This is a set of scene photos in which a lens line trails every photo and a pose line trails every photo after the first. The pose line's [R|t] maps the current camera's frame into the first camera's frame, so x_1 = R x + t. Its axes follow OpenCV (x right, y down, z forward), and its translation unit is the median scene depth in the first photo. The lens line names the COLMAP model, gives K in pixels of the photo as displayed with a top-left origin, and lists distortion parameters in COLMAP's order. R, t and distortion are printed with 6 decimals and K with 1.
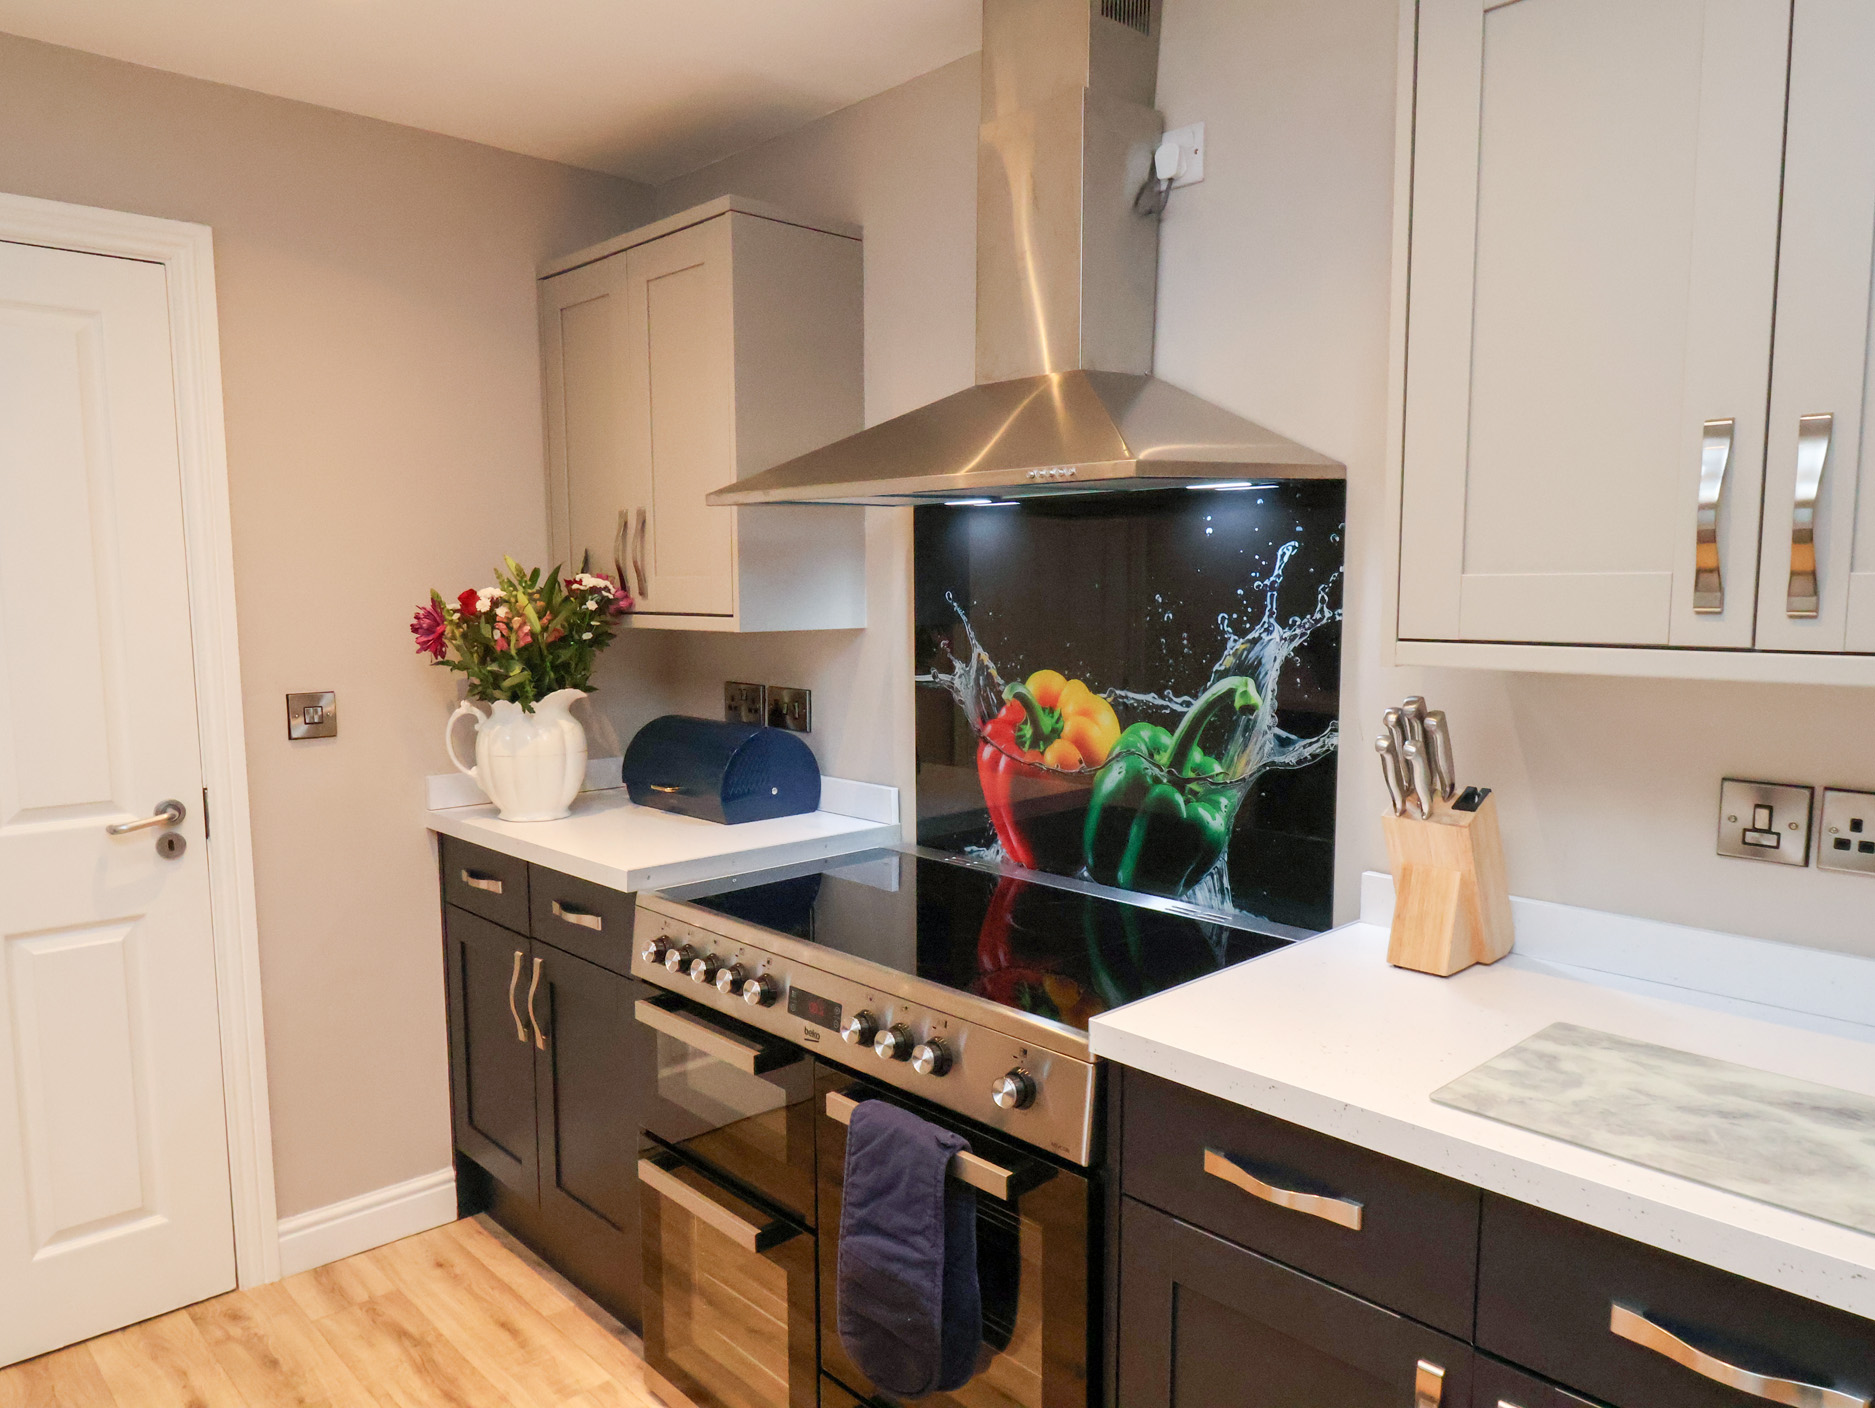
lens RADIAL K [[1309.4, 0, 937.5], [0, 1309.4, 704.0], [0, 0, 1]] dist [-0.001636, -0.008601]
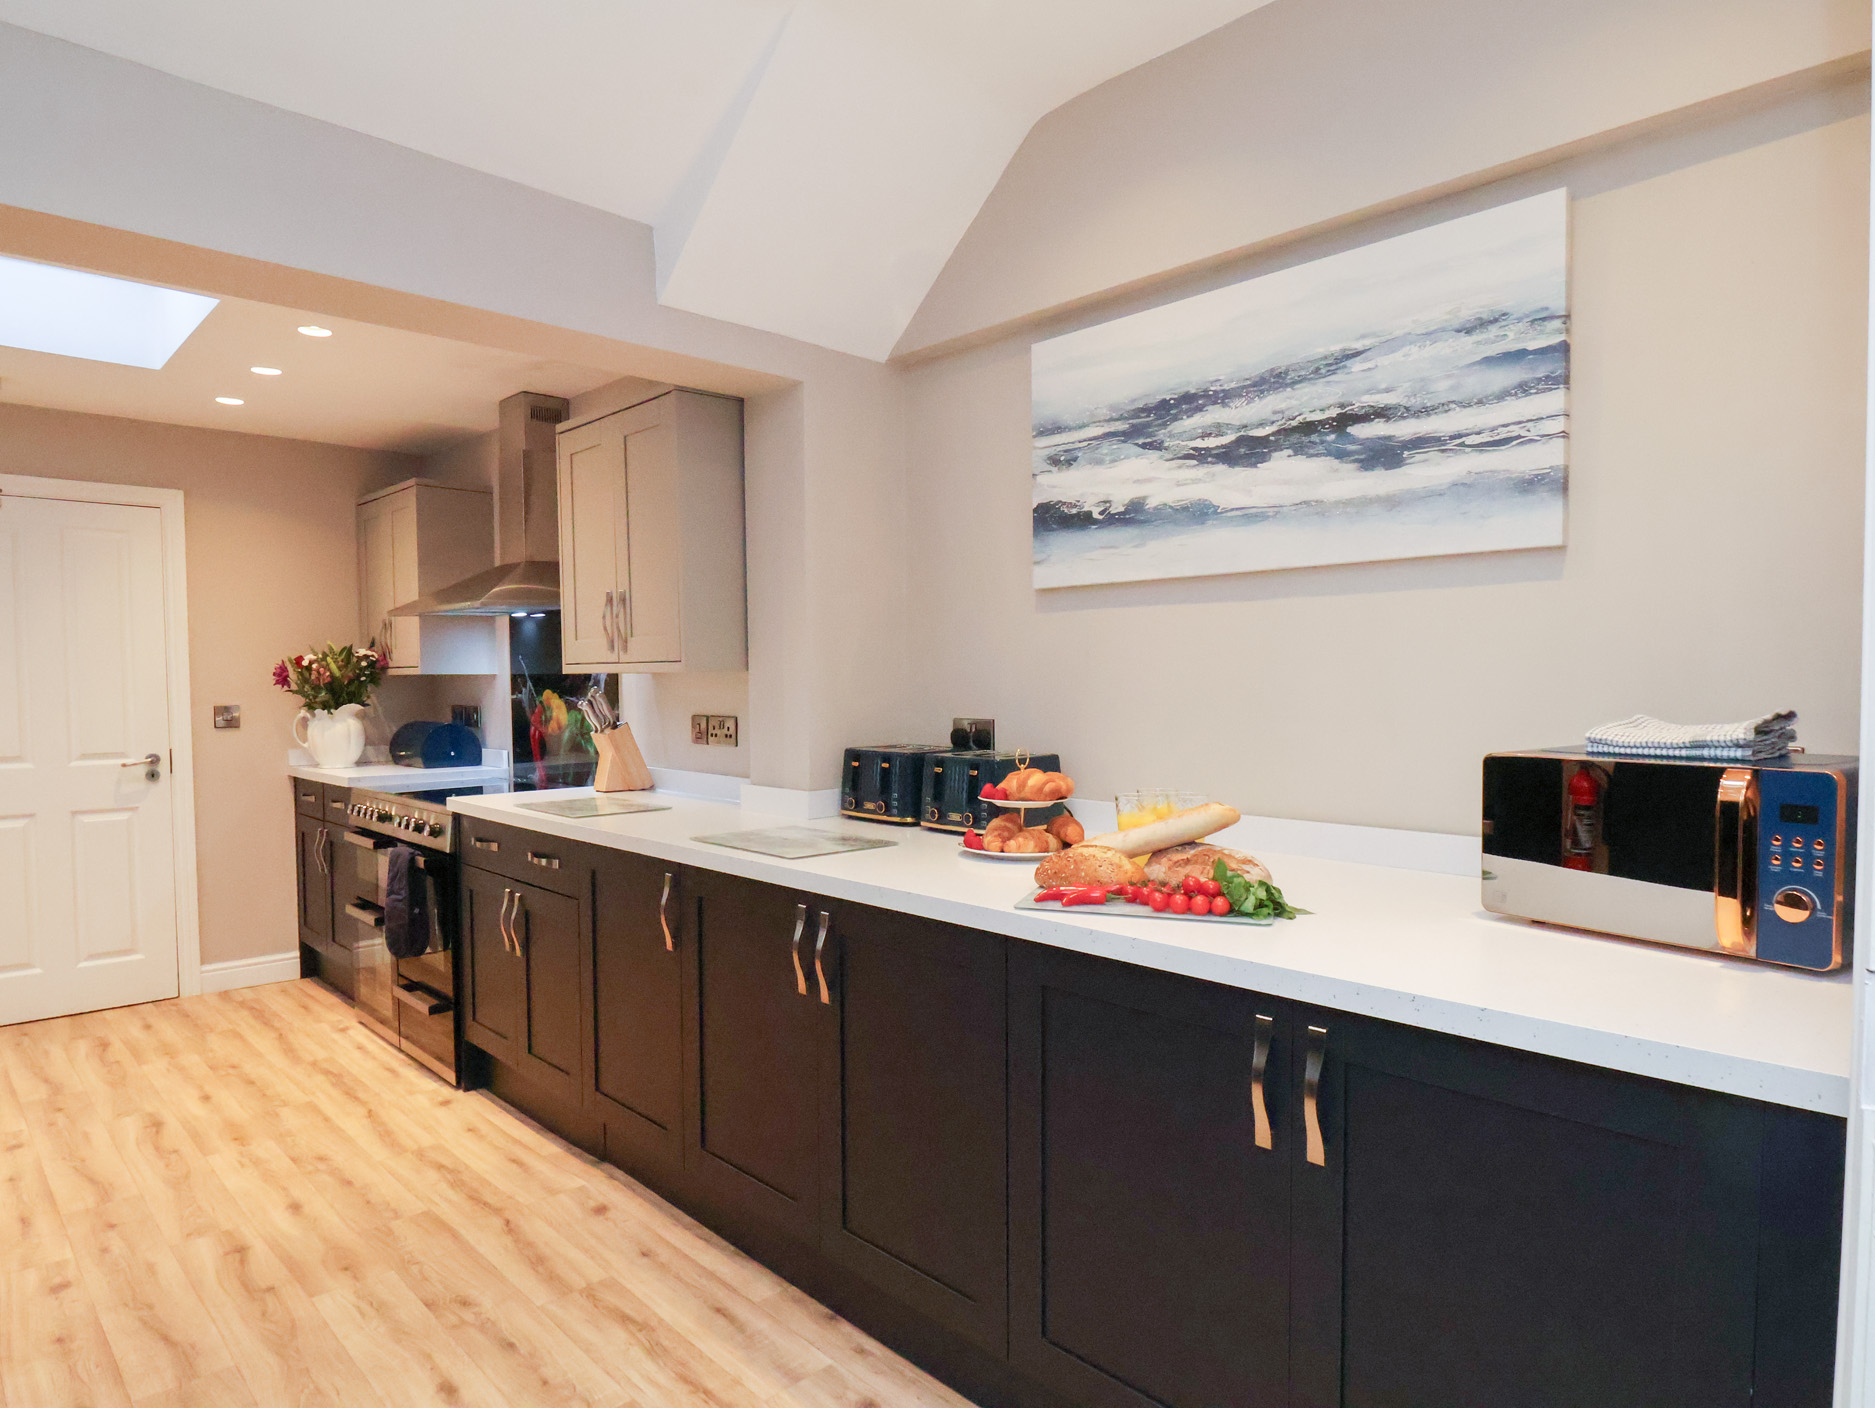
lens RADIAL K [[1082.5, 0, 937.5], [0, 1082.5, 704.0], [0, 0, 1]] dist [0.001059, -0.022378]
pose [[0.999673, -0.001748, 0.025505, 0.619592], [0.003594, 0.997362, -0.072500, 0.119497], [-0.025311, 0.072568, 0.997042, -0.754332]]
